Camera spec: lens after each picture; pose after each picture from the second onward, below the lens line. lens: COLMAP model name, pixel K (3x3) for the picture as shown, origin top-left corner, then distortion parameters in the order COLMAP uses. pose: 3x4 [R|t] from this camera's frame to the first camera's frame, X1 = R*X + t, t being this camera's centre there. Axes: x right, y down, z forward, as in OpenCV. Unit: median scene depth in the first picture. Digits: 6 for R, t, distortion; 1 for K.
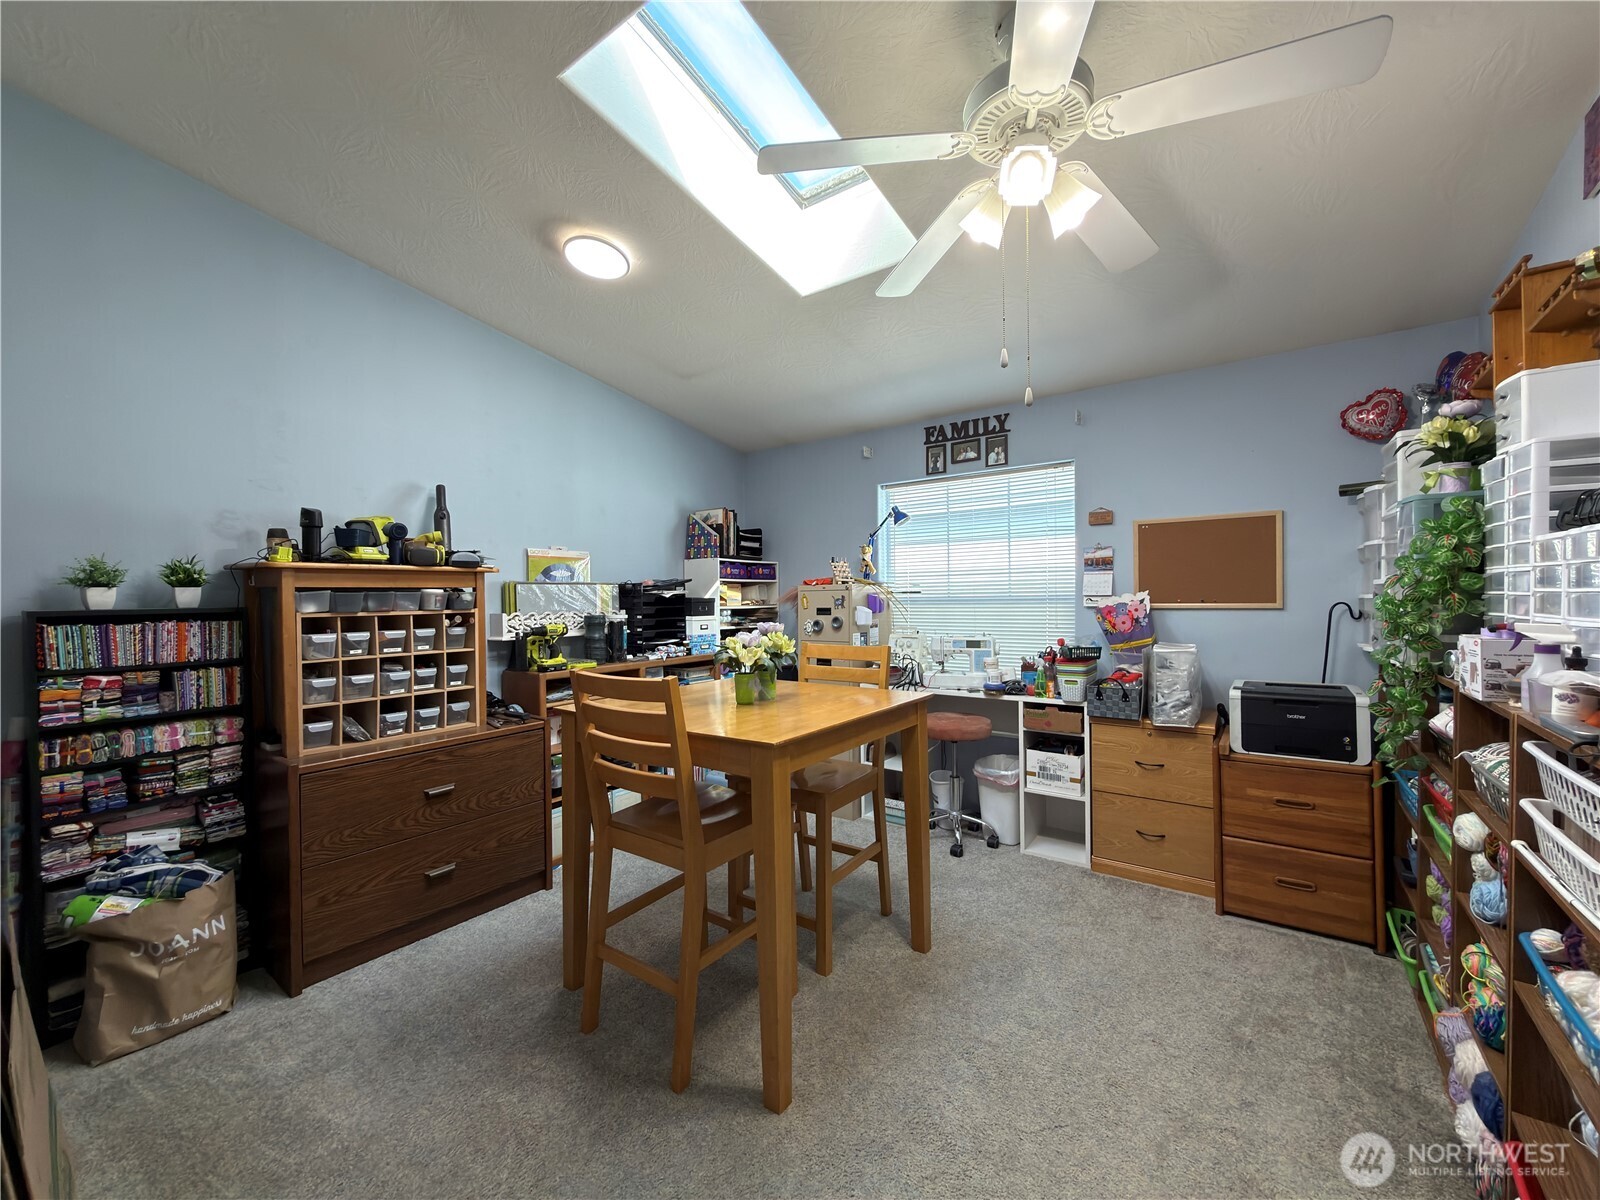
lens RADIAL K [[636.5, 0, 790.1], [0, 636.5, 601.1], [0, 0, 1]] dist [0.001148, -0.000224]
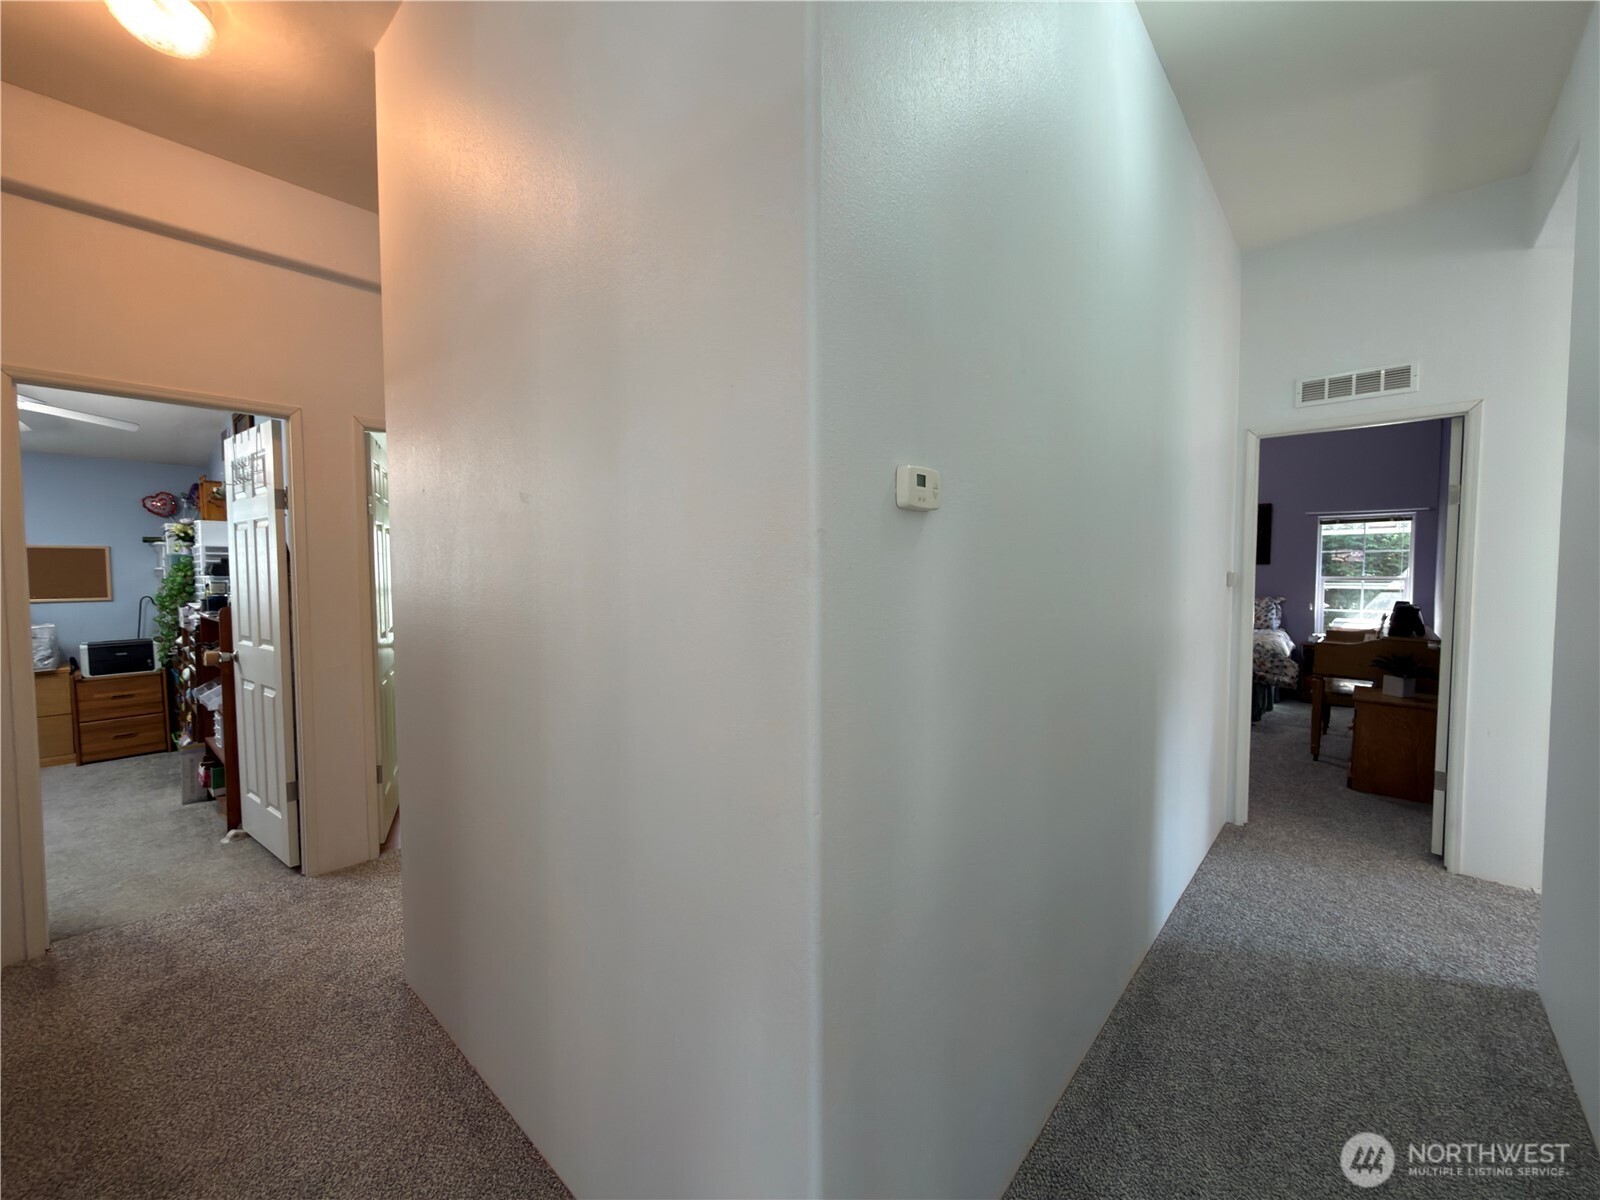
lens RADIAL K [[636.5, 0, 806.9], [0, 636.5, 604.9], [0, 0, 1]] dist [0.001148, -0.000224]
pose [[0.094129, -0.036890, 0.994876, -1.053491], [0.010178, 0.999297, 0.036091, -0.025846], [-0.995508, 0.006729, 0.094438, -1.419910]]
